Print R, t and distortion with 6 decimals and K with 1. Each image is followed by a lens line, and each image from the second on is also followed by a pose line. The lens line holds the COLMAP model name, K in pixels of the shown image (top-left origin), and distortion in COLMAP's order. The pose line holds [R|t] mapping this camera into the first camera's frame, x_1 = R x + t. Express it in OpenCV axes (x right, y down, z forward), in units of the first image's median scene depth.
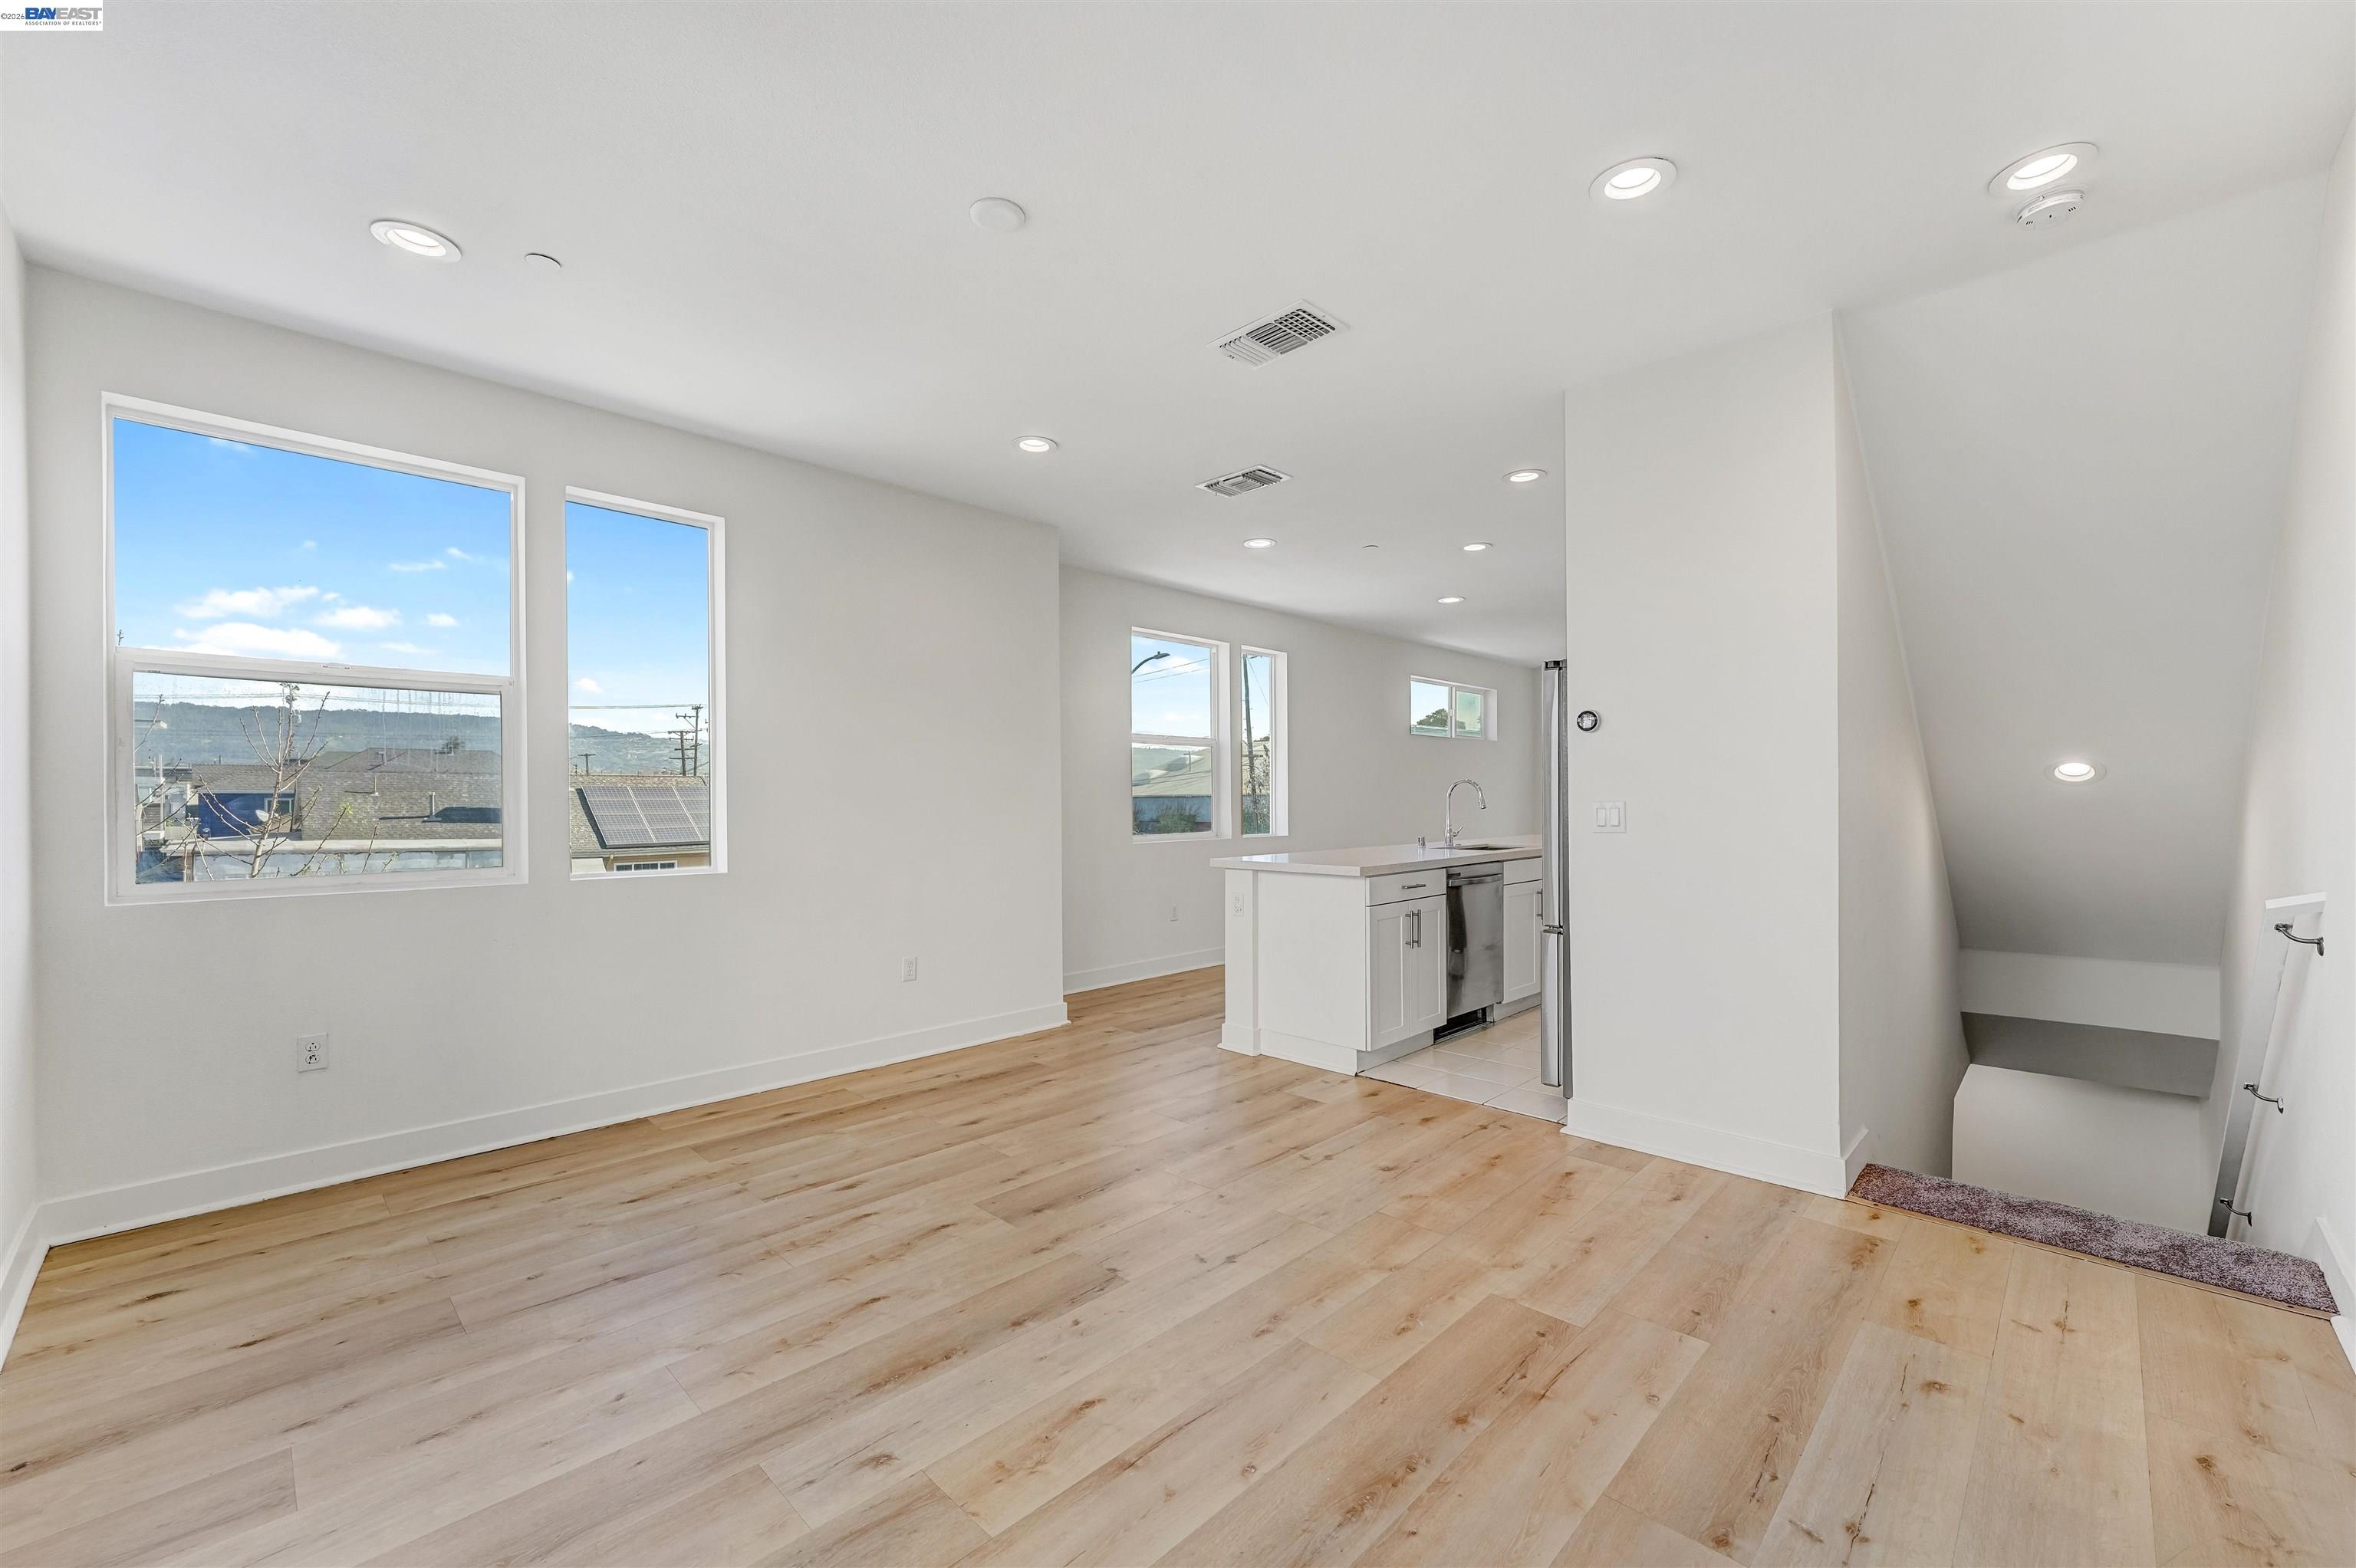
lens RADIAL K [[943.4, 0, 1171.2], [0, 943.4, 791.8], [0, 0, 1]] dist [-0.003532, 0.002583]
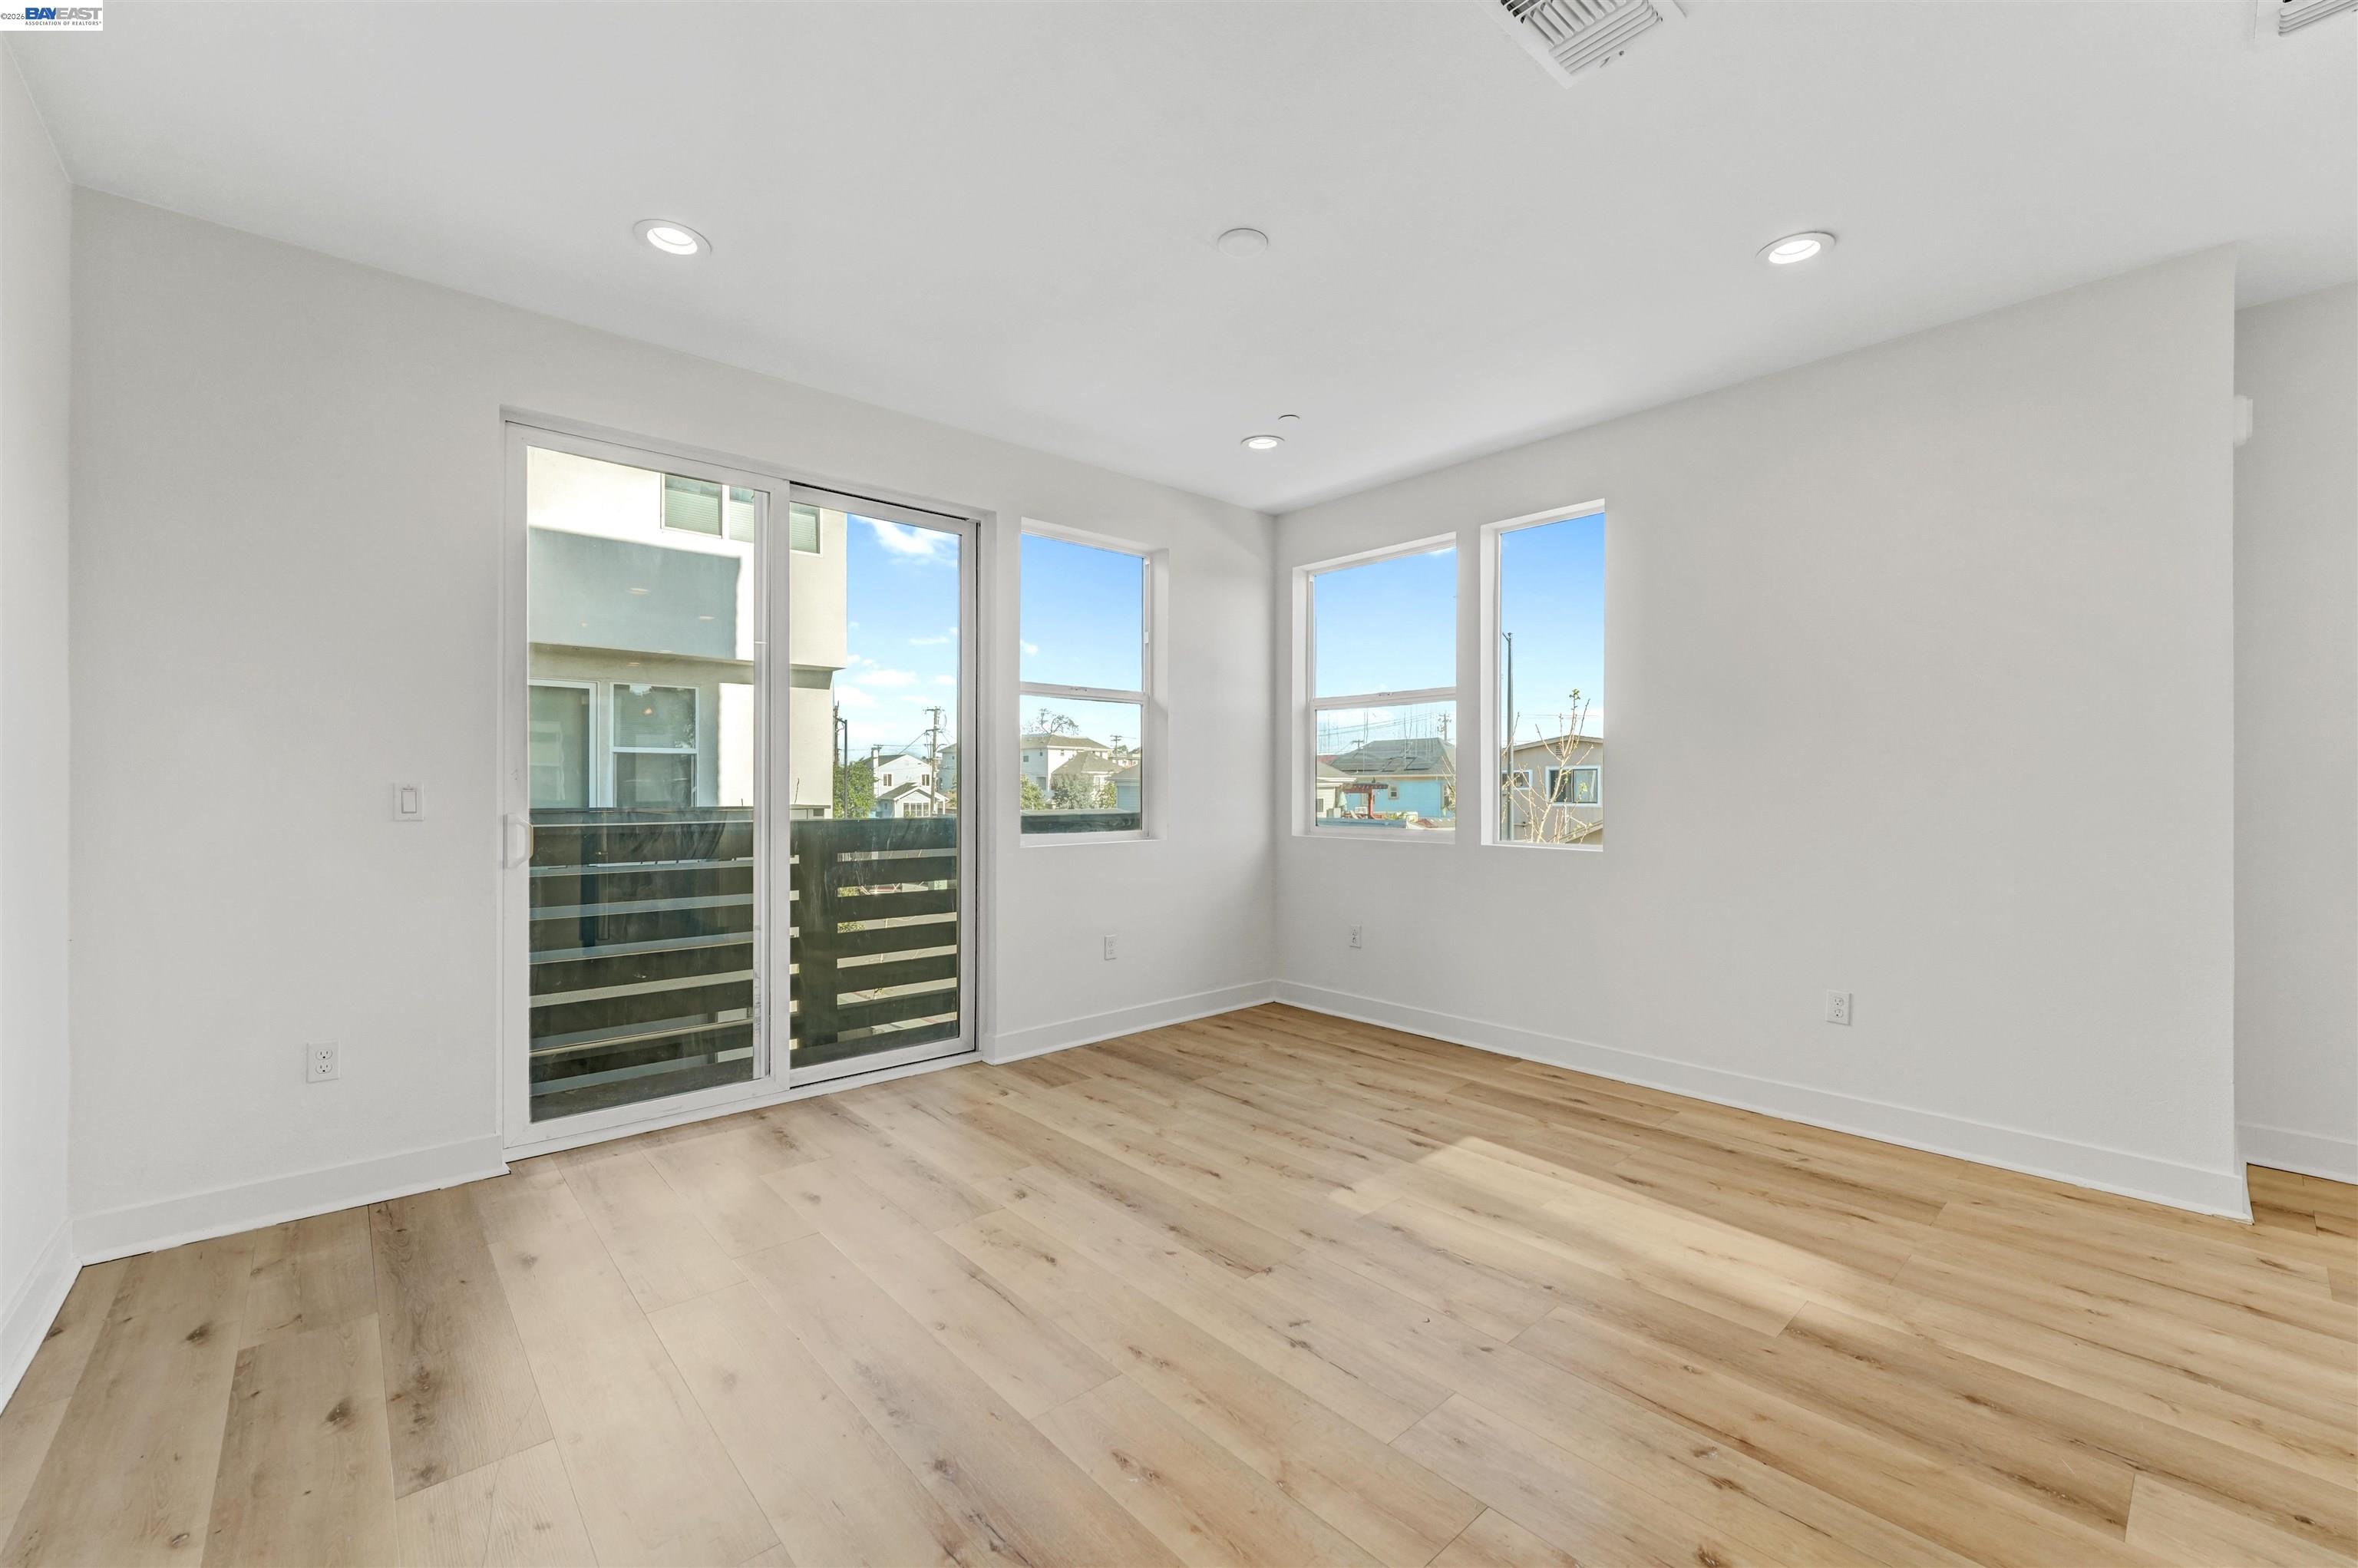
lens RADIAL K [[955.3, 0, 1176.6], [0, 955.3, 790.3], [0, 0, 1]] dist [0.001830, -0.000149]
pose [[-0.060437, 0.008171, -0.998139, 0.874444], [0.010268, 0.999919, 0.007564, 0.012771], [0.998119, -0.009792, -0.060516, 0.937018]]
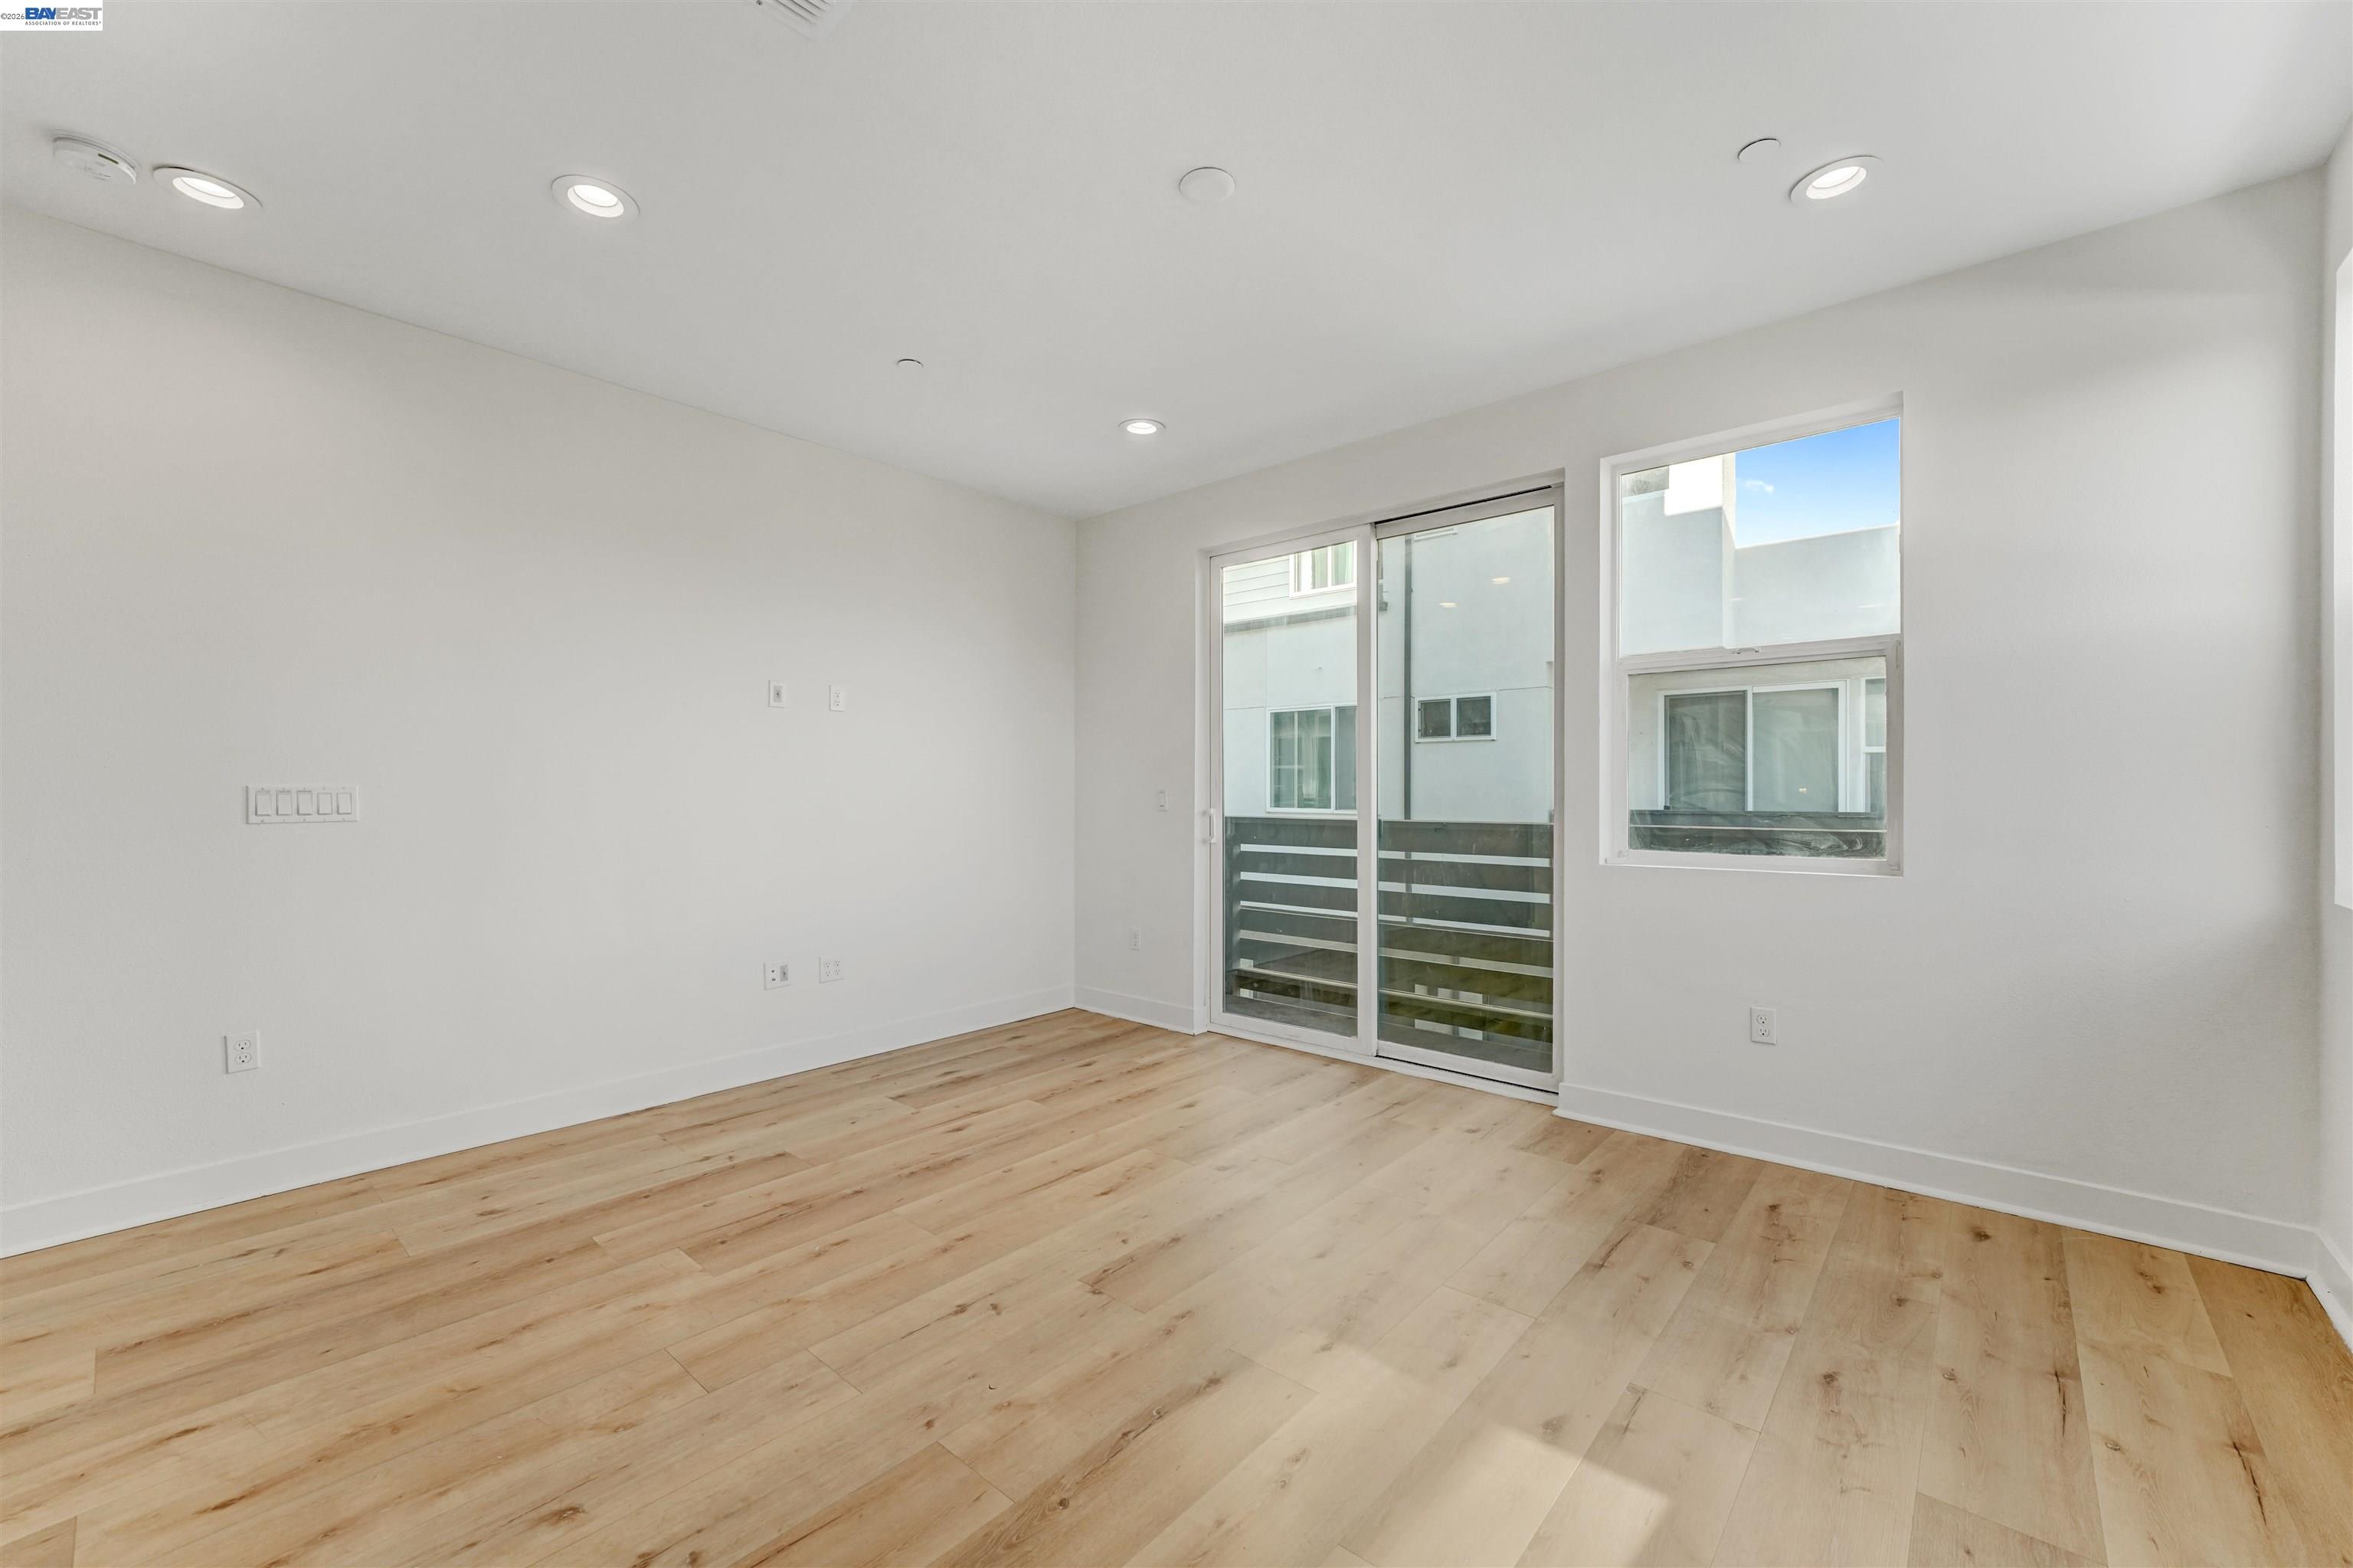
lens RADIAL K [[942.4, 0, 1169.1], [0, 942.4, 783.0], [0, 0, 1]] dist [-0.003532, 0.002583]
pose [[-0.998315, 0.005072, -0.057806, -0.079339], [0.006138, 0.999814, -0.018277, 0.027482], [0.057702, -0.018601, -0.998161, 1.863530]]
